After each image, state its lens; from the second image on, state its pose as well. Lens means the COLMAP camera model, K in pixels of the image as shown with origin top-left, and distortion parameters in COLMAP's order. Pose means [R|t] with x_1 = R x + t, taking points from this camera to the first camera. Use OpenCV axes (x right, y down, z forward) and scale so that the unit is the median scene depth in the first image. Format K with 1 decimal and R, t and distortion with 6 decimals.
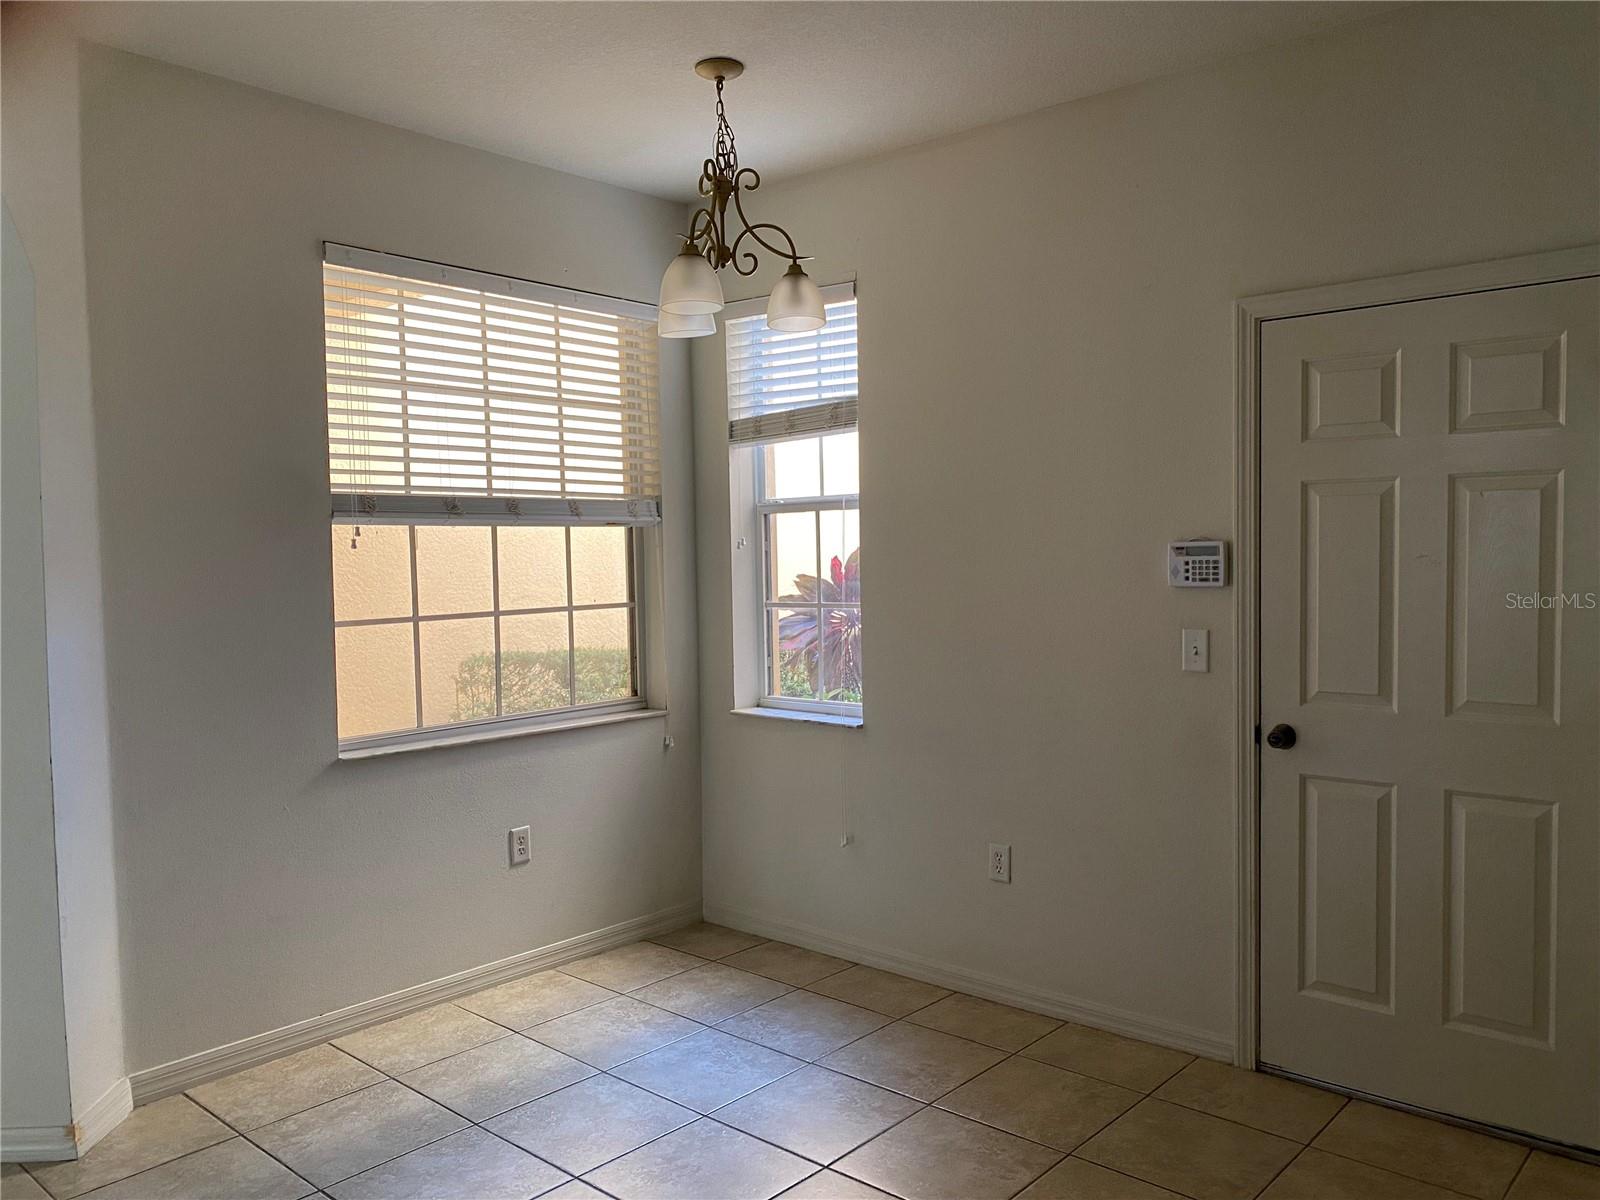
lens RADIAL K [[1207.0, 0, 826.8], [0, 1207.0, 598.7], [0, 0, 1]] dist [0.077046, -0.112271]
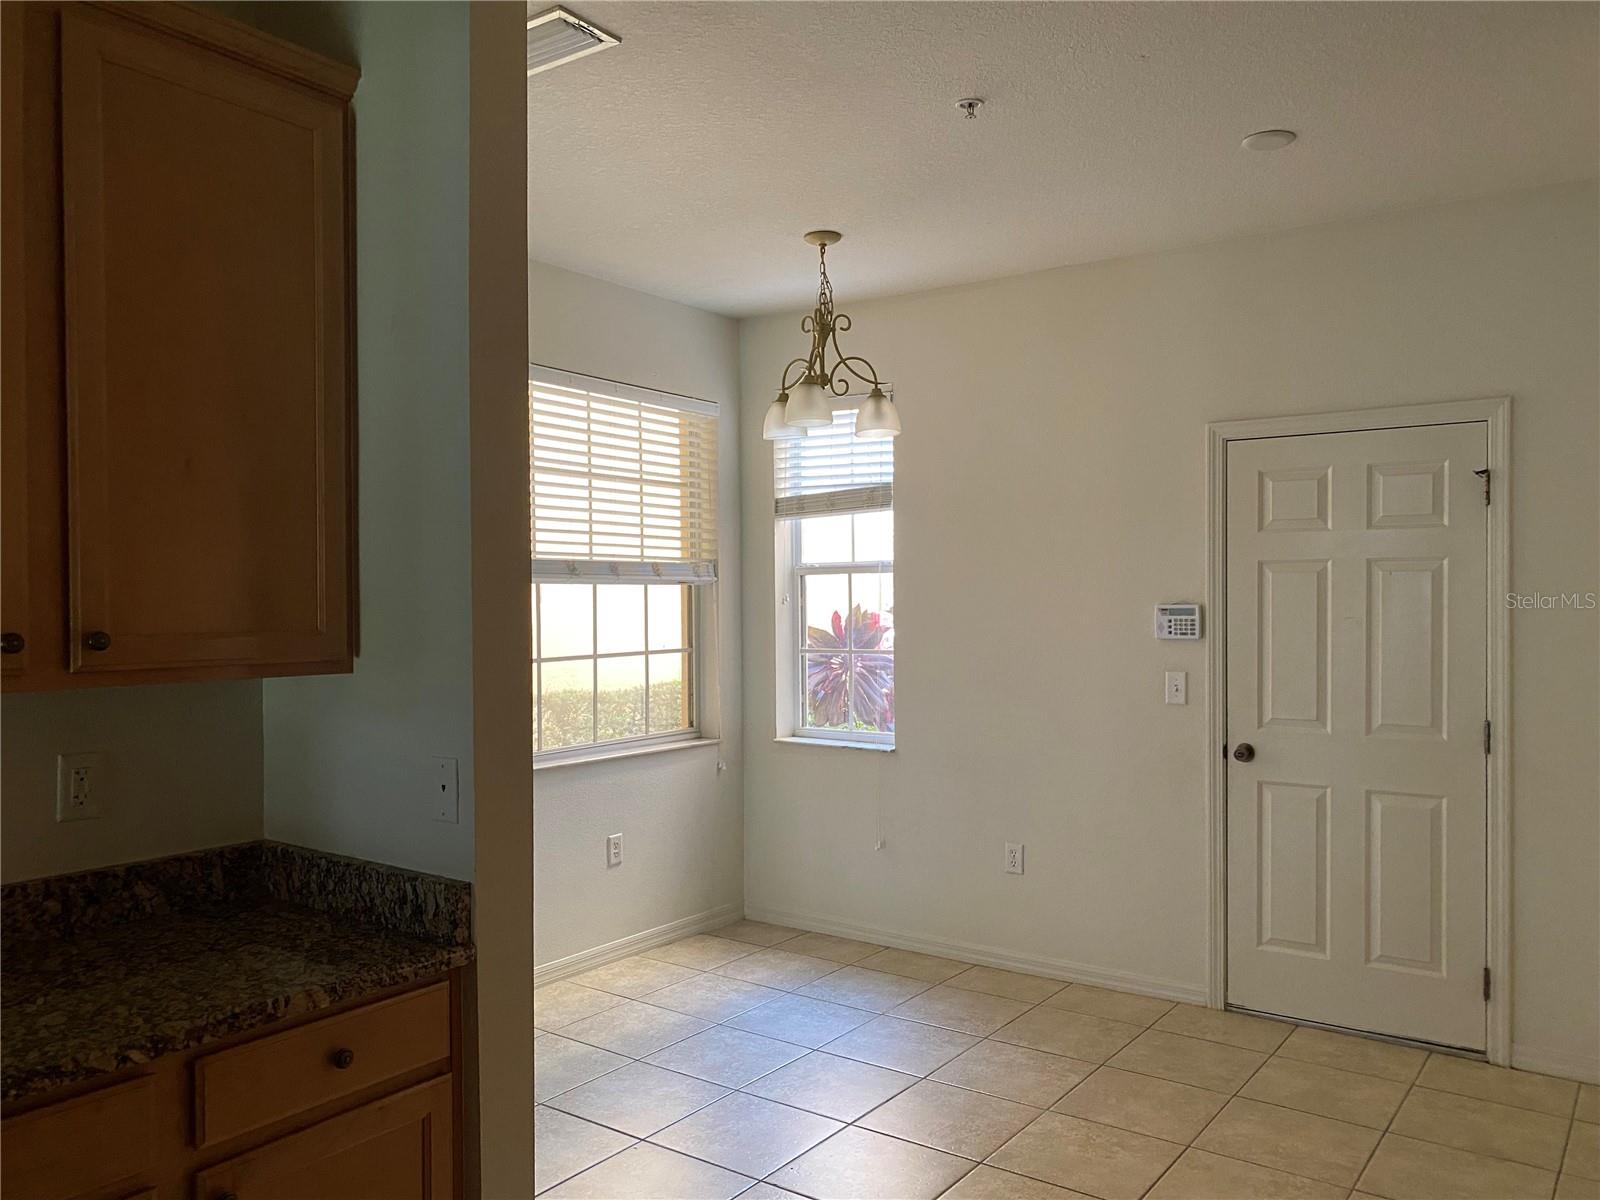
lens RADIAL K [[1232.7, 0, 792.2], [0, 1232.7, 602.5], [0, 0, 1]] dist [0.116710, -0.221143]
pose [[0.995039, 0.010583, 0.098922, -0.207180], [-0.006786, 0.999230, -0.038638, 0.004796], [-0.099255, 0.037775, 0.994345, -0.253046]]
